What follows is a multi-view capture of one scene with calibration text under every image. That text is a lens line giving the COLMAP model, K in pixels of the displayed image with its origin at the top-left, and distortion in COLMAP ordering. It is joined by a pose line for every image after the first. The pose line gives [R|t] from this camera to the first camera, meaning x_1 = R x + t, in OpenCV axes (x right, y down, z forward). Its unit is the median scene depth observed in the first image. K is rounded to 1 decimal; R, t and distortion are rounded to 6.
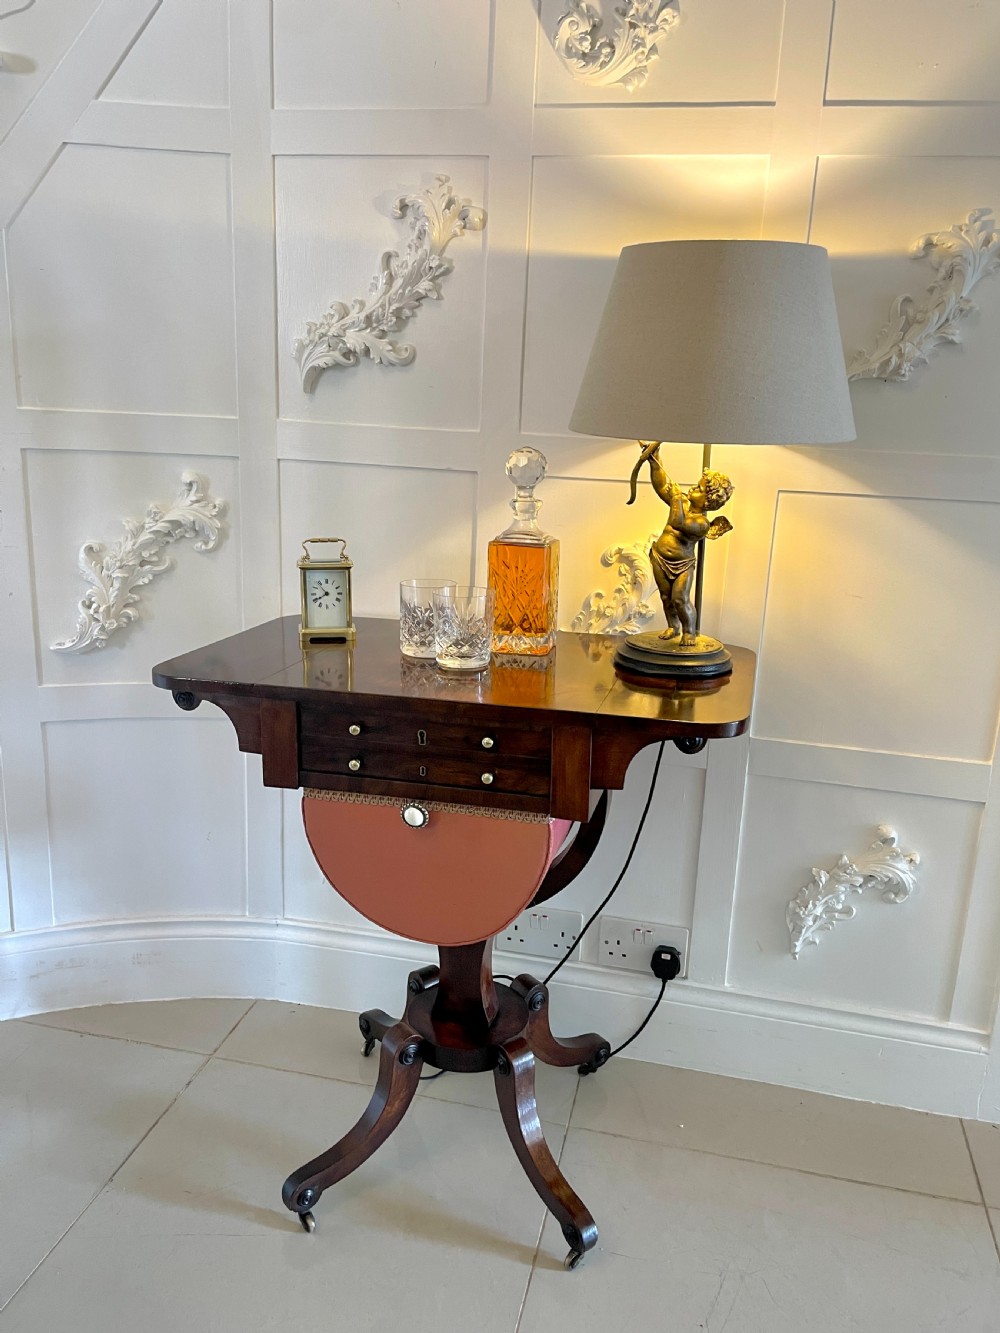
lens RADIAL K [[1040.8, 0, 498.4], [0, 1040.8, 651.6], [0, 0, 1]] dist [0.085975, -0.119630]
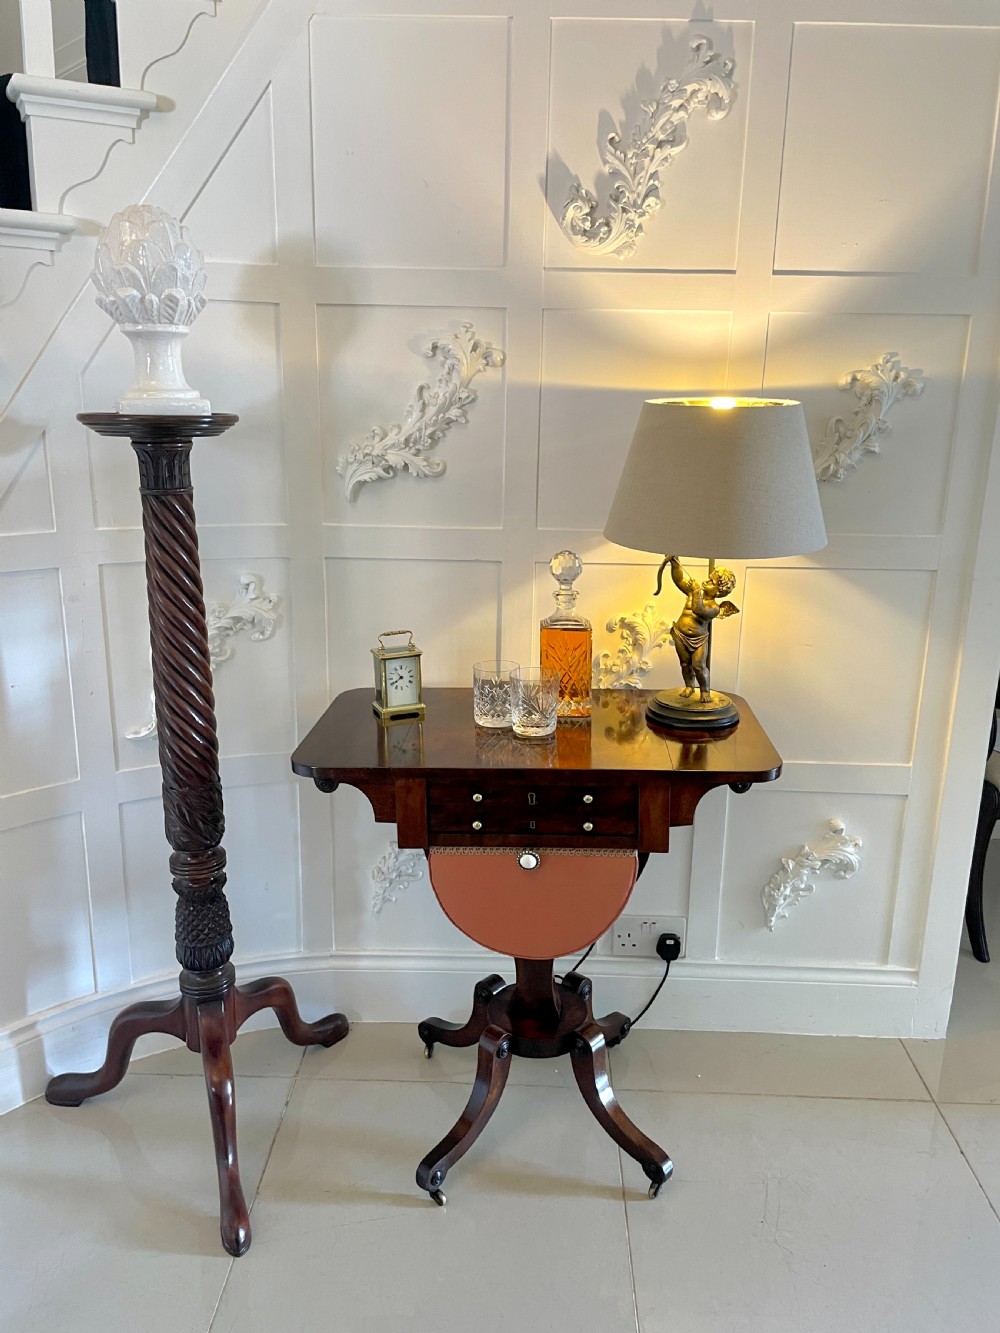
lens RADIAL K [[1040.8, 0, 498.4], [0, 1040.8, 651.6], [0, 0, 1]] dist [0.085975, -0.119630]
pose [[0.980428, -0.075087, 0.181997, -0.279581], [0.072211, 0.997138, 0.022390, -0.107477], [-0.183158, -0.008809, 0.983044, -0.199041]]
